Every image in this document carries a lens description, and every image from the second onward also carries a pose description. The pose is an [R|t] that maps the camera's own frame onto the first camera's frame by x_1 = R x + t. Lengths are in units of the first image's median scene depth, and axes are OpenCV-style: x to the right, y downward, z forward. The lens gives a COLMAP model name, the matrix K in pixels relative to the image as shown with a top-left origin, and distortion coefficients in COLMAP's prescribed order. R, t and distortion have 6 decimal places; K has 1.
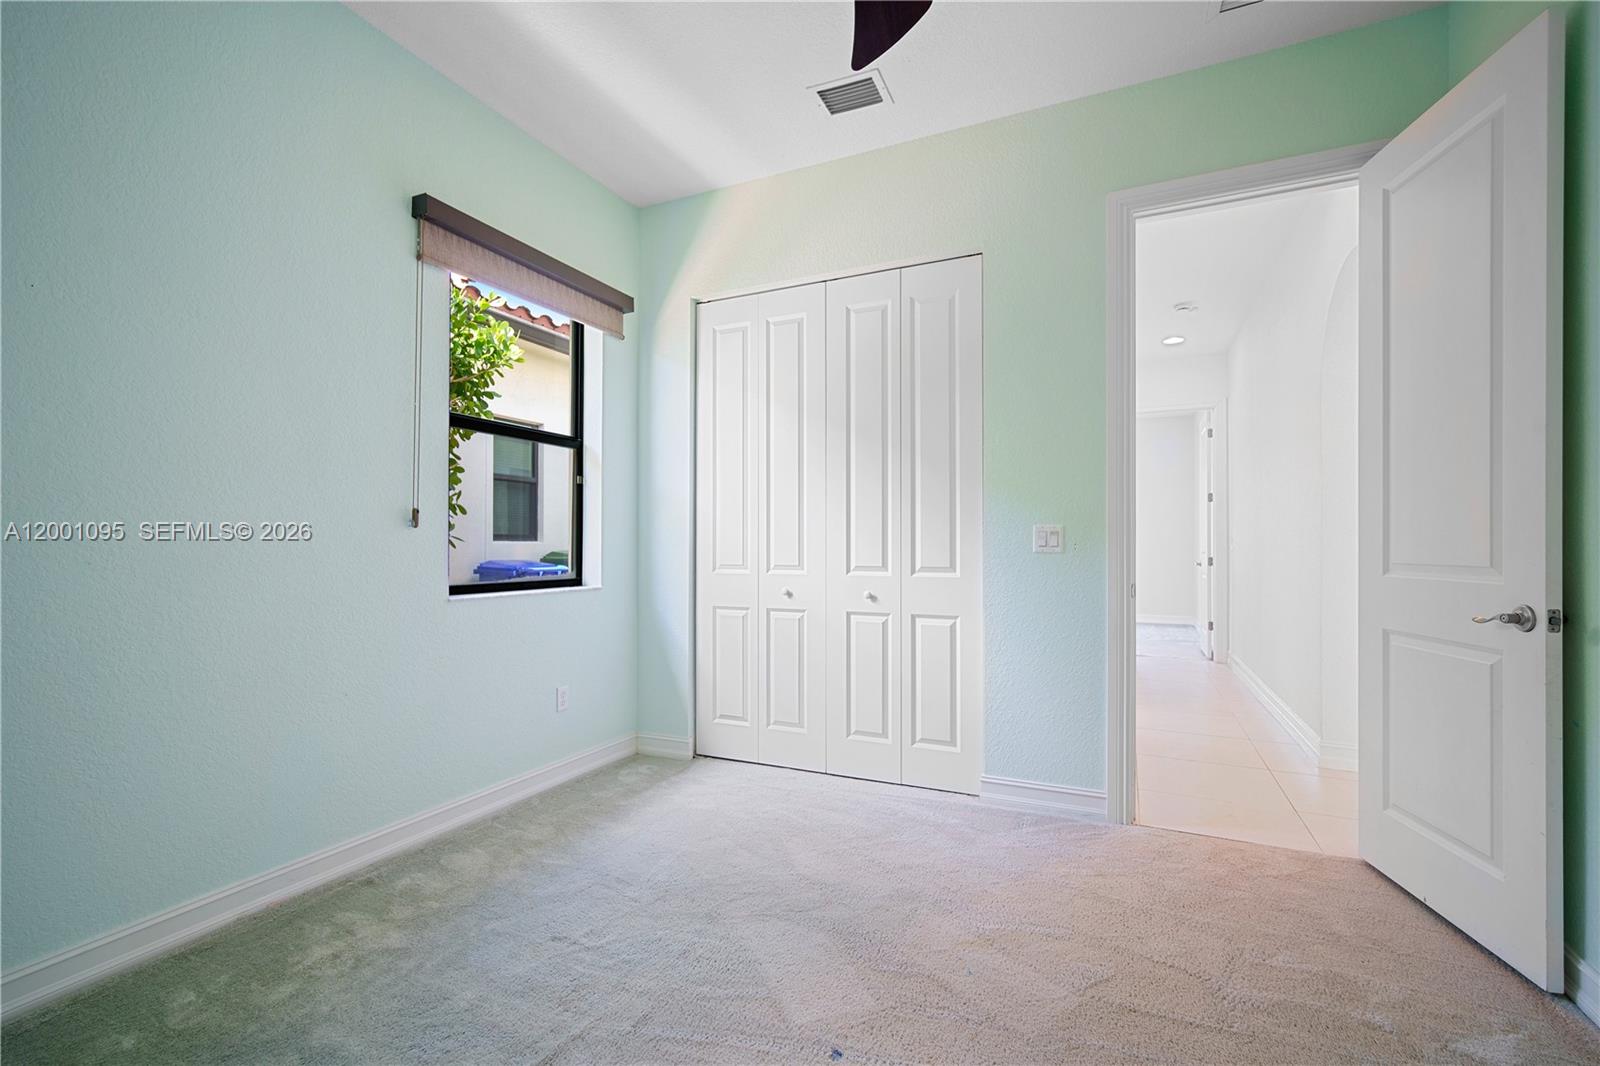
lens RADIAL K [[701.4, 0, 801.7], [0, 701.4, 540.4], [0, 0, 1]] dist [0.000360, 0.000170]
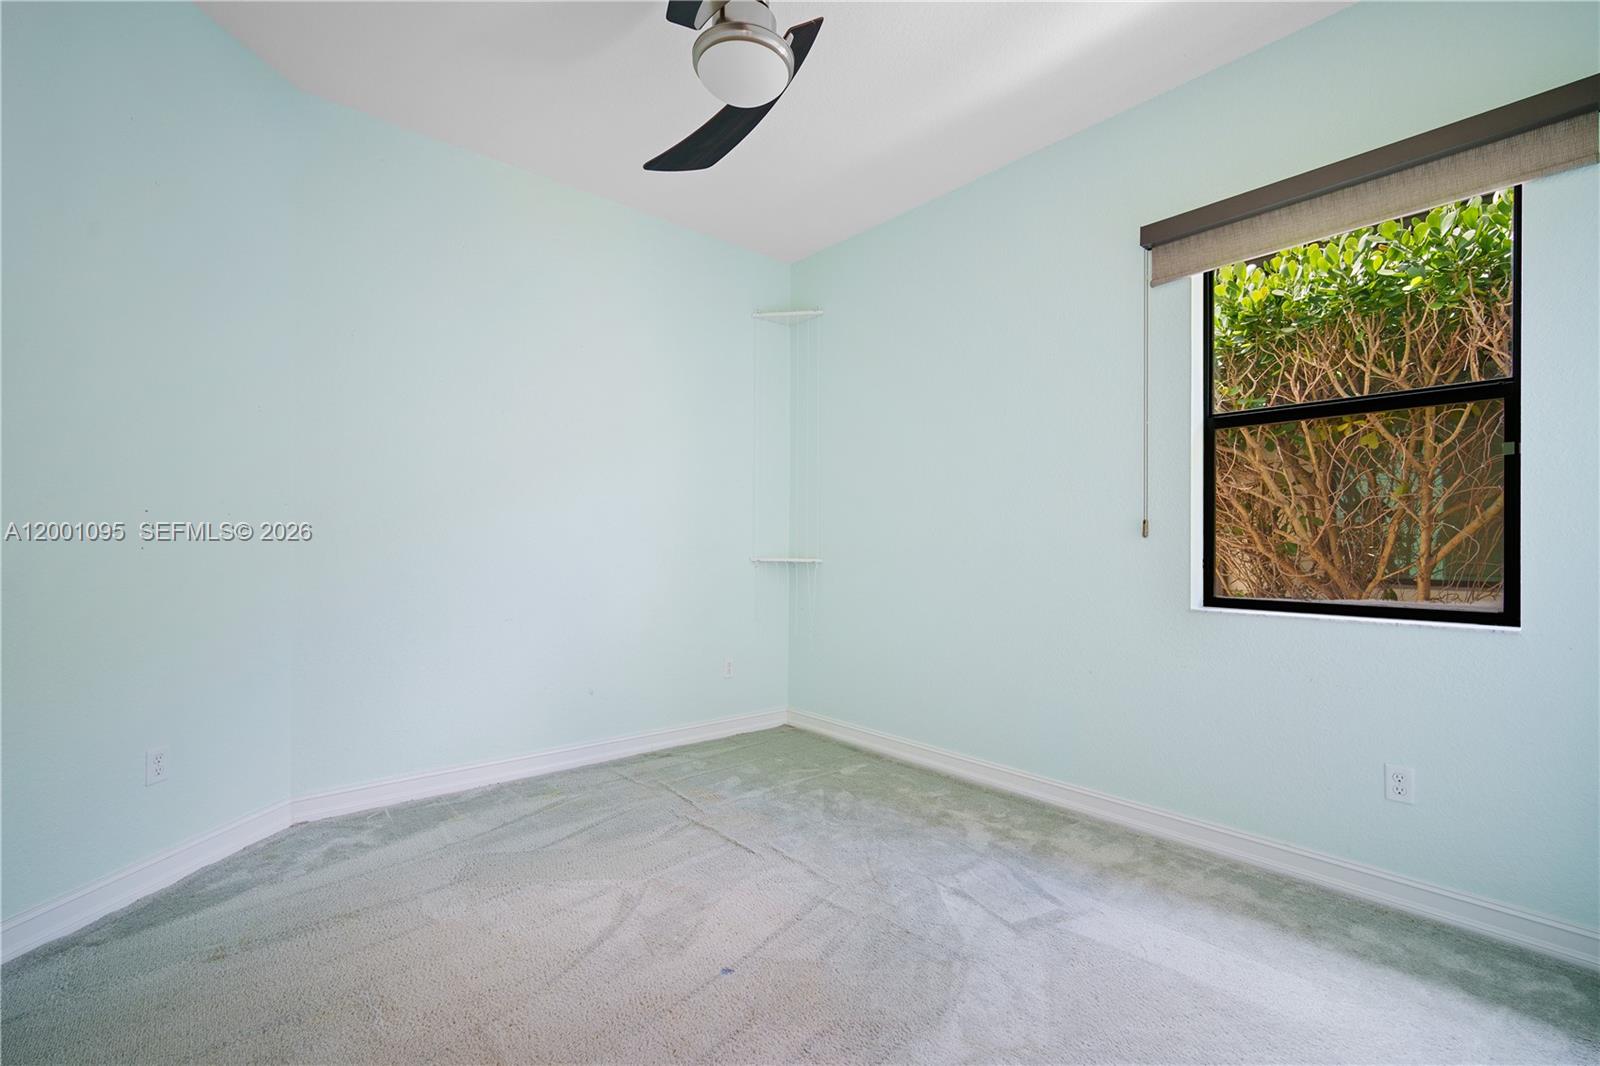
lens RADIAL K [[701.4, 0, 801.7], [0, 701.4, 540.4], [0, 0, 1]] dist [0.000360, 0.000170]
pose [[-0.410923, -0.012552, -0.911584, 0.641100], [-0.006459, 0.999920, -0.010857, 0.001643], [0.911647, 0.001427, -0.410971, 0.941110]]
